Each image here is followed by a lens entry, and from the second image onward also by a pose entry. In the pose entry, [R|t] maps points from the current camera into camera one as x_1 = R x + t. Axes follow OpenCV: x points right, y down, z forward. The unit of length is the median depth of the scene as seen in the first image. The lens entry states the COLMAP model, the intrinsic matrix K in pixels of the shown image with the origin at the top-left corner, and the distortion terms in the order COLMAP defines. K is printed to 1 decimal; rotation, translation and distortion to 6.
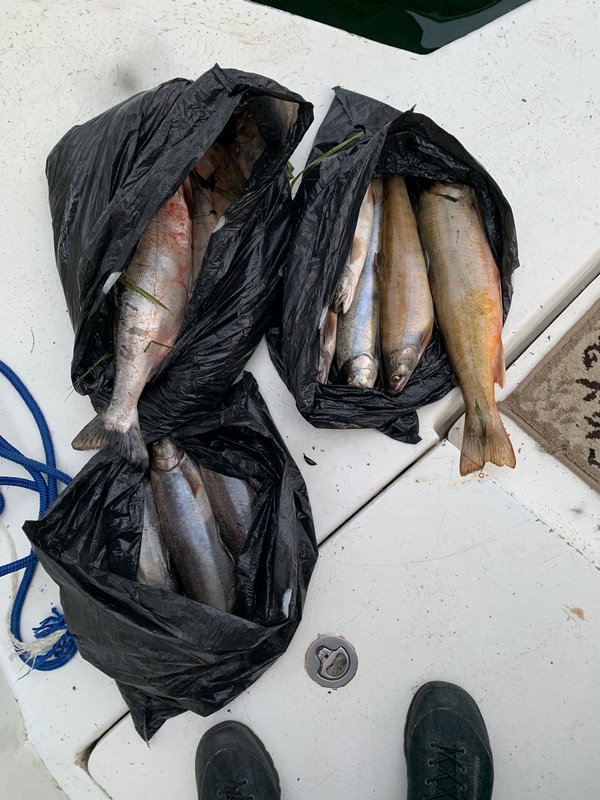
lens RADIAL K [[609.1, 0, 300.0], [0, 609.1, 400.0], [0, 0, 1]] dist [-0.003162, 0.001227]
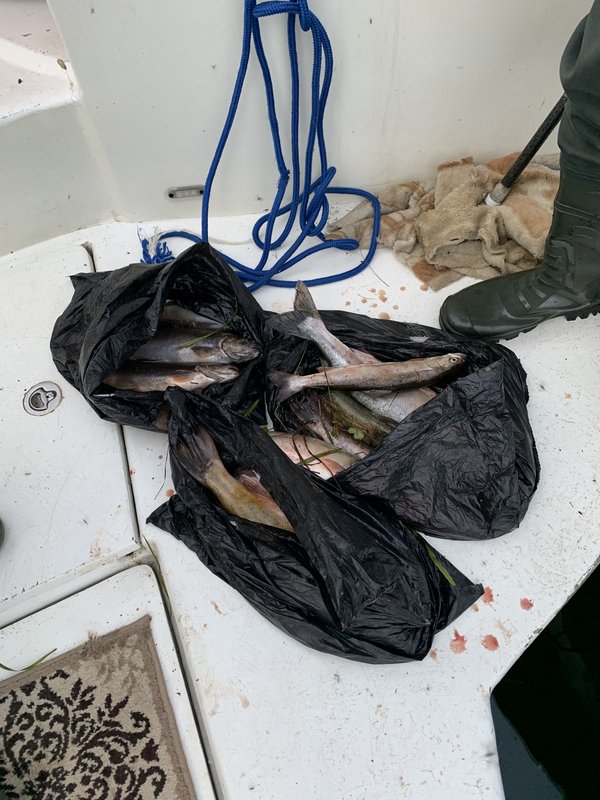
lens RADIAL K [[609.1, 0, 300.0], [0, 609.1, 400.0], [0, 0, 1]] dist [-0.003162, 0.001227]
pose [[-0.411289, 0.837979, -0.358655, 0.304770], [-0.897043, -0.302300, 0.322381, -0.513849], [0.161727, 0.454320, 0.876035, -0.098870]]
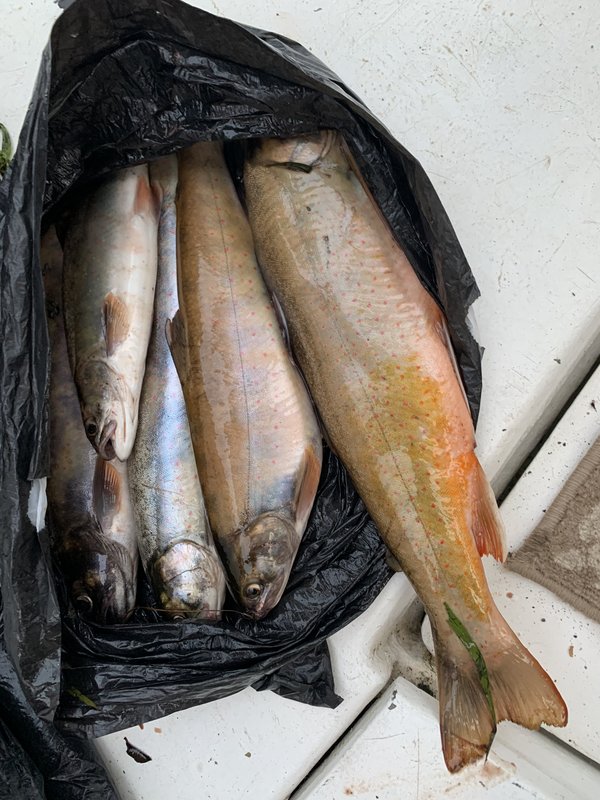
lens RADIAL K [[584.4, 0, 300.0], [0, 584.4, 400.0], [0, 0, 1]] dist [0.042585, 0.002481]
pose [[0.978281, -0.180131, -0.102563, 0.255205], [0.180839, 0.983510, -0.002426, -0.161597], [0.101309, -0.016174, 0.994724, 0.563937]]
